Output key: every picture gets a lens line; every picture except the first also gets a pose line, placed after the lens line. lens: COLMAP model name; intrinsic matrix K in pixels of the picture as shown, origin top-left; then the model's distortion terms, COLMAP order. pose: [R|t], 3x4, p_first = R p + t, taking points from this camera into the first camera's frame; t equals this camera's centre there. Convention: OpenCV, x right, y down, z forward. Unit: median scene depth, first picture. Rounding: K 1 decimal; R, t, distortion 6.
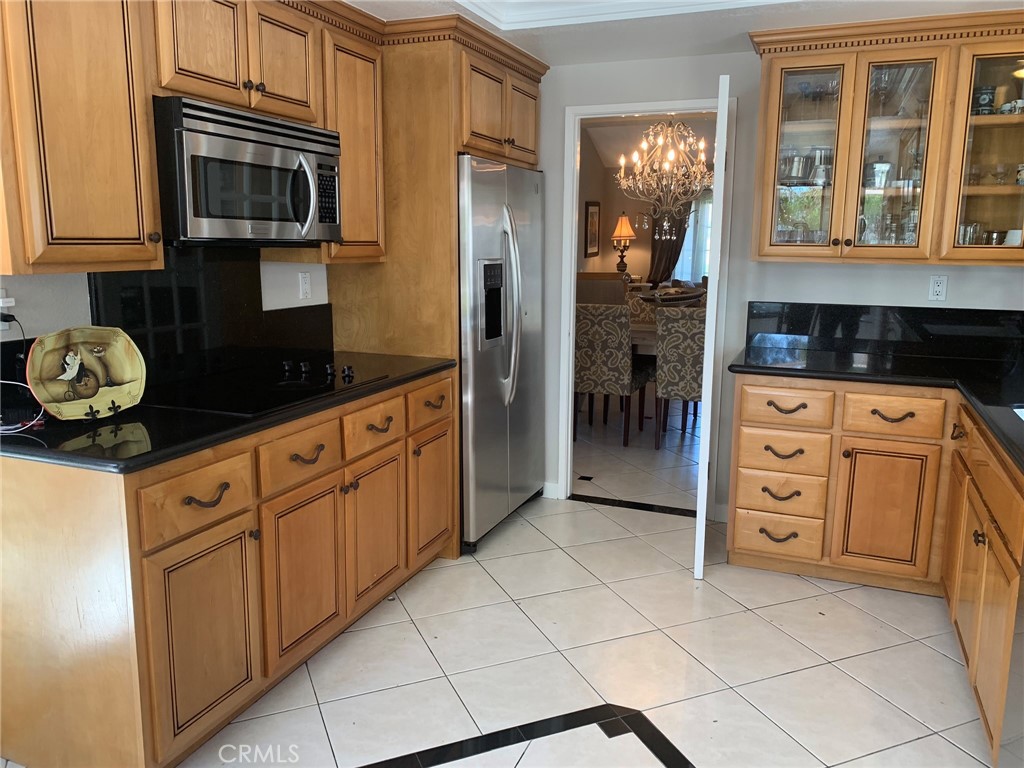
lens RADIAL K [[775.5, 0, 509.9], [0, 775.5, 375.6], [0, 0, 1]] dist [0.037165, -0.069889]
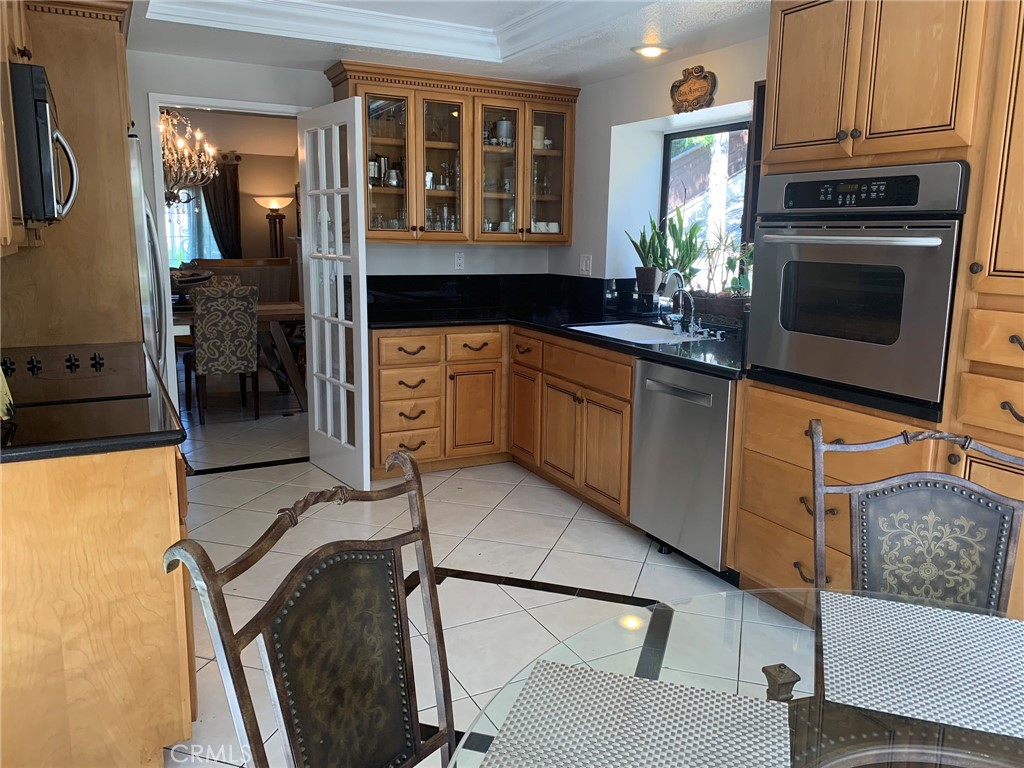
lens RADIAL K [[775.5, 0, 515.1], [0, 775.5, 385.6], [0, 0, 1]] dist [0.037165, -0.069889]
pose [[0.639470, -0.143442, 0.755316, -0.549146], [0.121183, 0.988965, 0.085218, 0.007820], [-0.759205, 0.037037, 0.649796, -0.014488]]
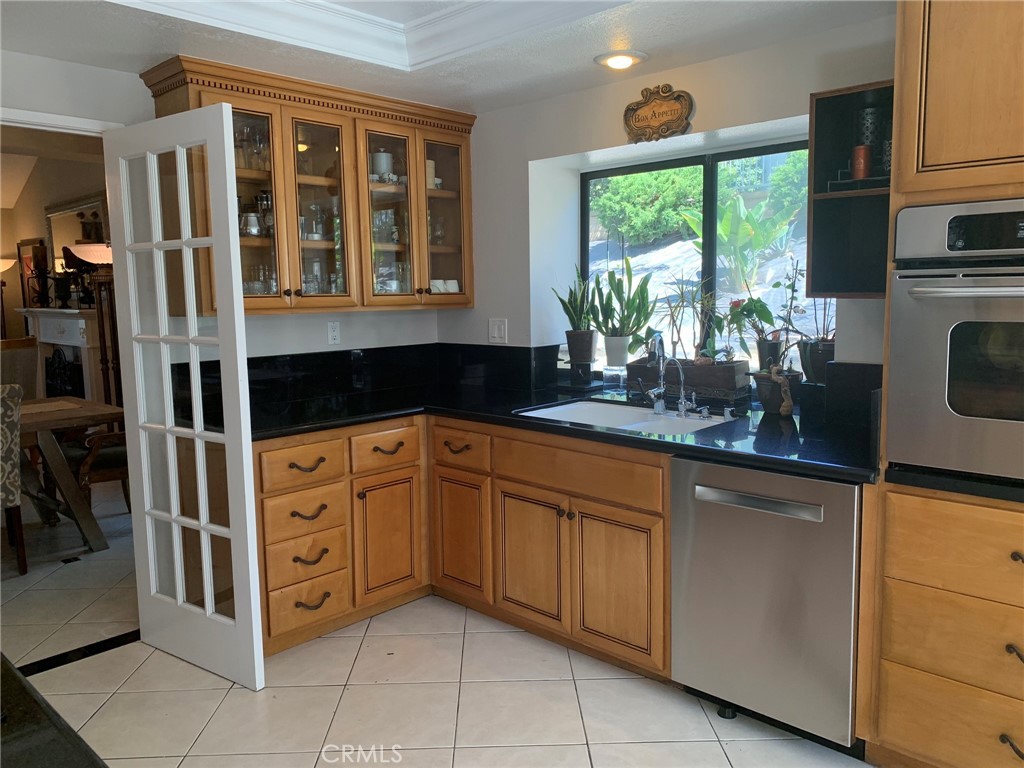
lens RADIAL K [[775.5, 0, 508.8], [0, 775.5, 380.7], [0, 0, 1]] dist [0.037165, -0.069889]
pose [[0.362180, -0.120782, 0.924250, -0.409854], [0.180021, 0.981964, 0.057780, -0.069719], [-0.914559, 0.145457, 0.377391, 0.394609]]
